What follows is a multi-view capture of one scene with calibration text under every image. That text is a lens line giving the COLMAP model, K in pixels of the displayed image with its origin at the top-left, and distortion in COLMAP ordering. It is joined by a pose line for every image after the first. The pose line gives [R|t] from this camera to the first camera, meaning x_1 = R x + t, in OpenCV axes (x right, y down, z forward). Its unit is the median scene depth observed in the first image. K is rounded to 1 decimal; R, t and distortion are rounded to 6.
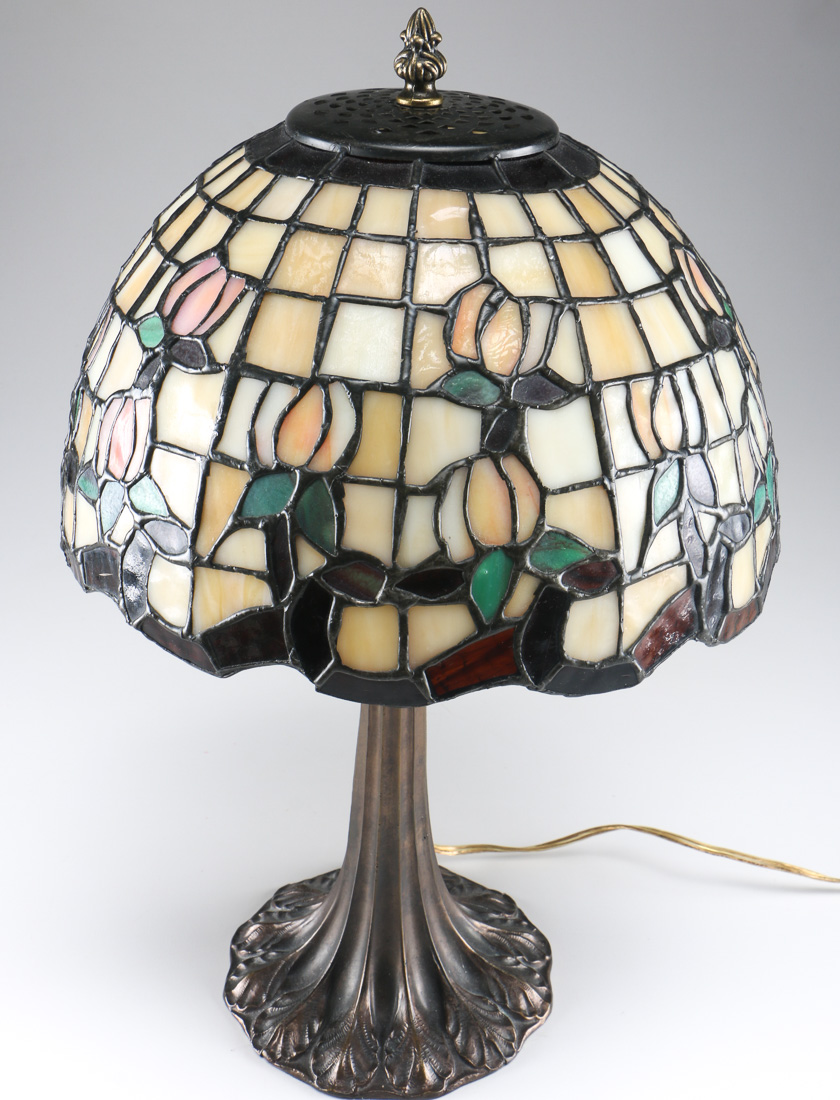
lens RADIAL K [[1342.7, 0, 420.4], [0, 1342.7, 548.7], [0, 0, 1]] dist [-0.042399, 0.000000]
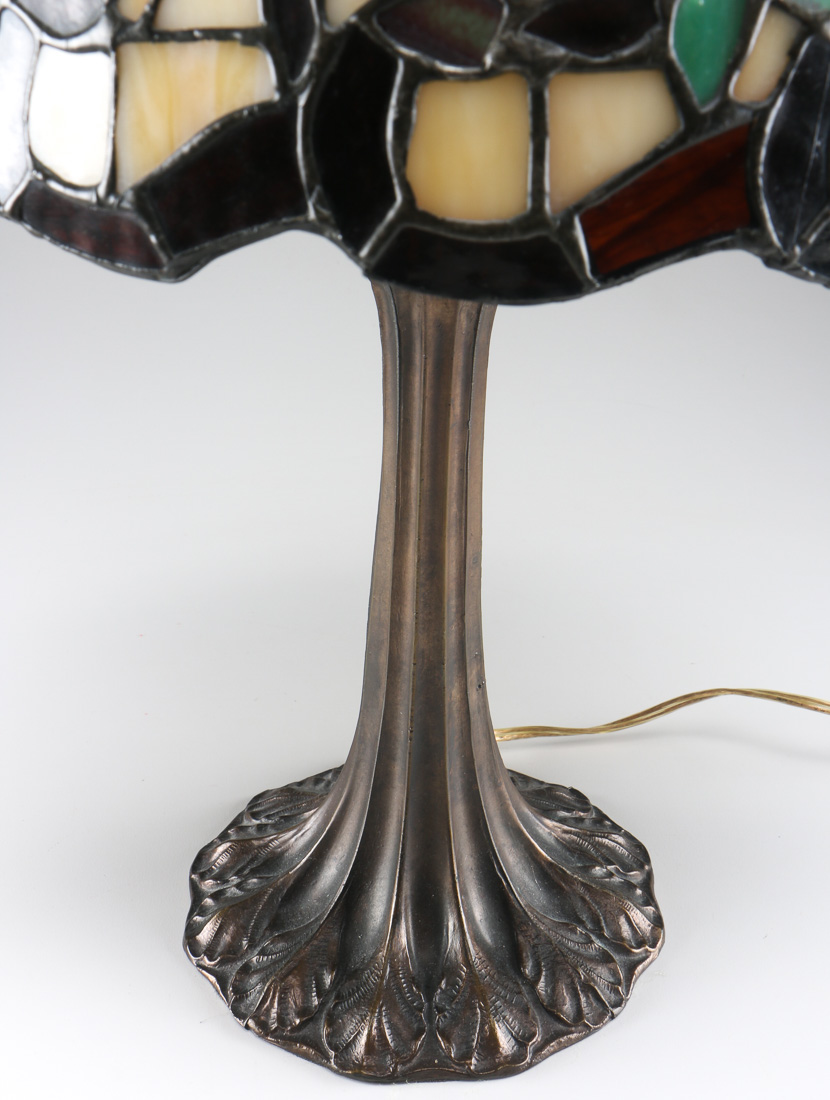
lens RADIAL K [[1346.2, 0, 414.0], [0, 1346.2, 550.8], [0, 0, 1]] dist [-0.053559, 0.000000]
pose [[0.997802, -0.040248, 0.052649, -0.062213], [0.040074, 0.999187, 0.004343, 0.145108], [-0.052781, -0.002224, 0.998604, 0.335896]]
